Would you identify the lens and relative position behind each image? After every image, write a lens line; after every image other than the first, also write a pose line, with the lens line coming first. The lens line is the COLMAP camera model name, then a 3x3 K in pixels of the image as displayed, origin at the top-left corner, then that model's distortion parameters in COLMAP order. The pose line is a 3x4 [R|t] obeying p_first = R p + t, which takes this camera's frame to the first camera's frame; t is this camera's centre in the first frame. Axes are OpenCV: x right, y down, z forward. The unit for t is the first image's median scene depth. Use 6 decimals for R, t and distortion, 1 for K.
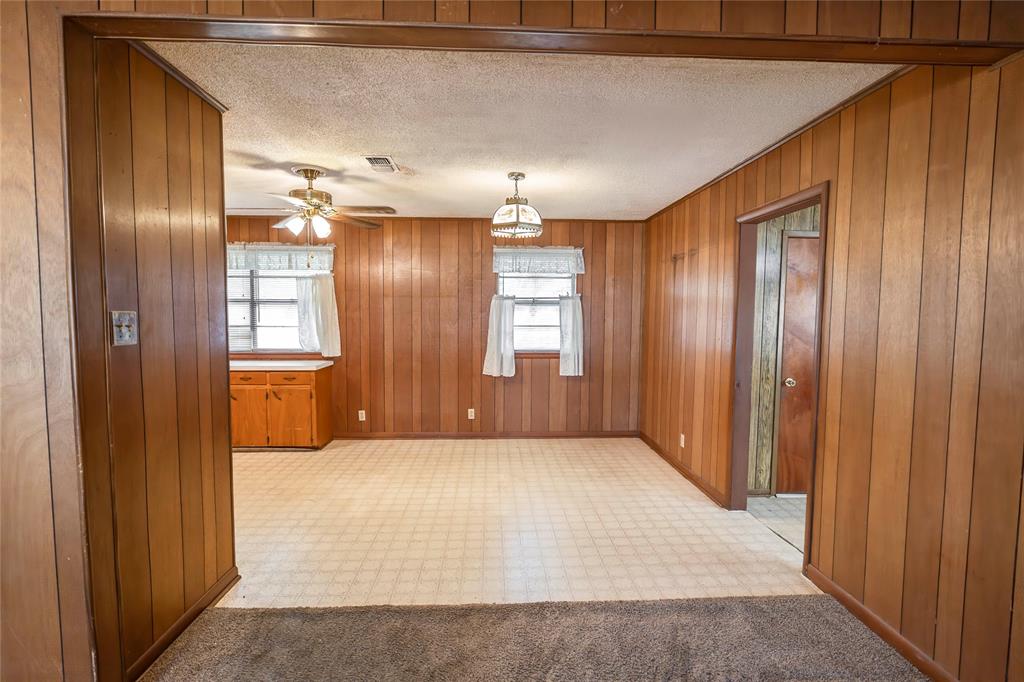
lens RADIAL K [[475.4, 0, 516.2], [0, 475.4, 344.5], [0, 0, 1]] dist [0.003754, 0.000874]
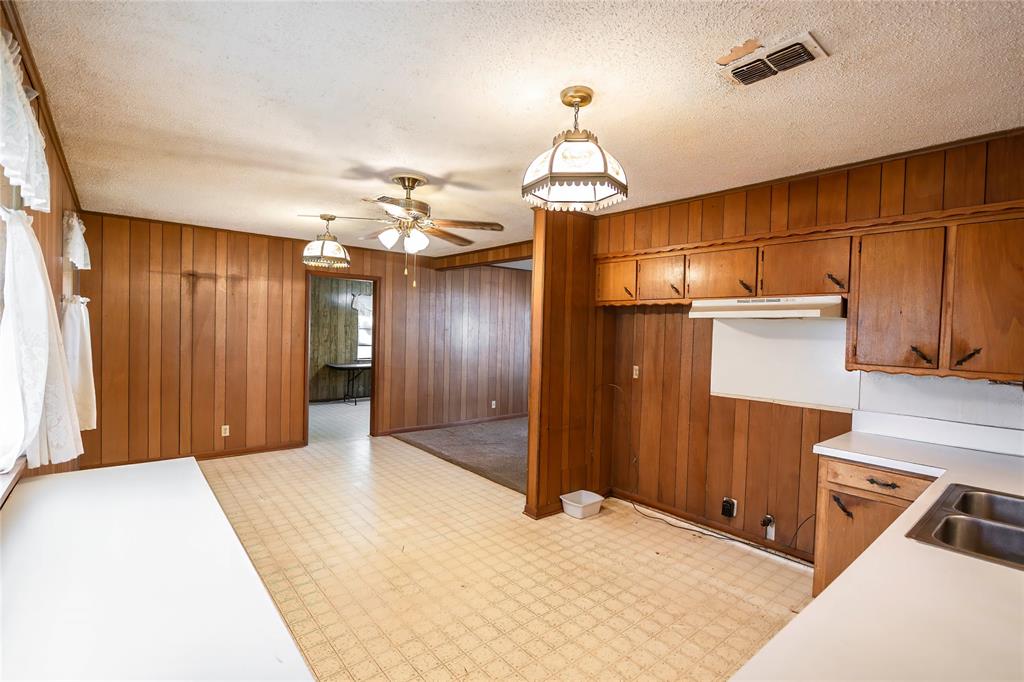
lens RADIAL K [[475.4, 0, 508.9], [0, 475.4, 339.4], [0, 0, 1]] dist [0.003754, 0.000874]
pose [[-0.602985, -0.018171, 0.797546, -1.326247], [0.041903, 0.997639, 0.054411, -0.082528], [-0.796652, 0.066229, -0.600799, 1.447778]]
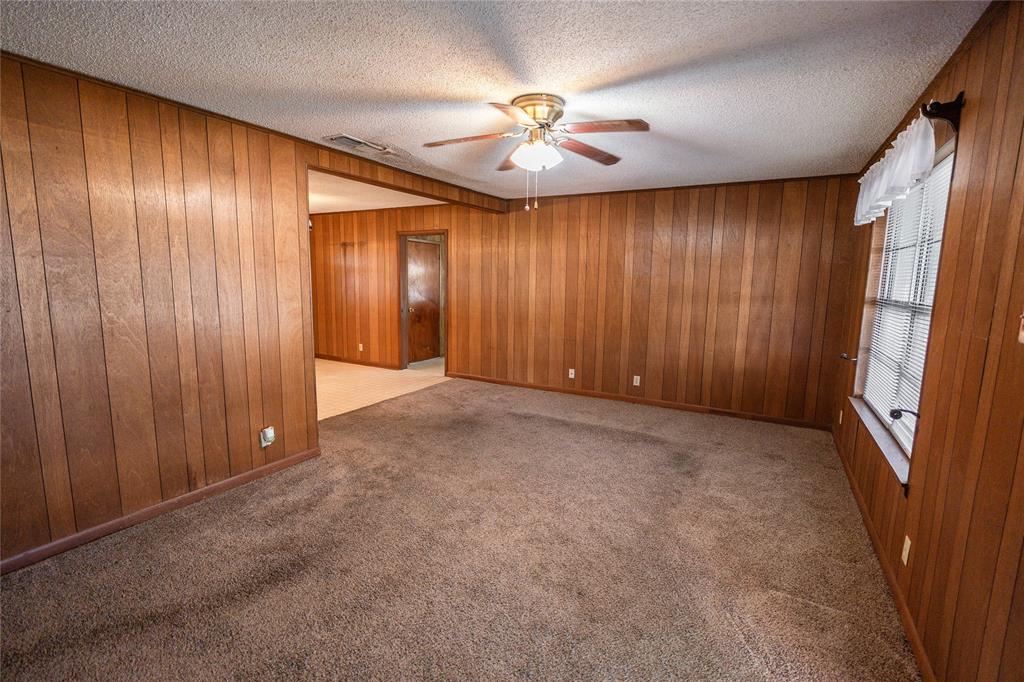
lens RADIAL K [[475.4, 0, 503.8], [0, 475.4, 347.8], [0, 0, 1]] dist [0.003754, 0.000874]
pose [[0.521136, -0.113420, 0.845904, -1.142644], [0.044708, 0.993398, 0.105653, 0.044852], [-0.852302, -0.017241, 0.522766, -0.521614]]
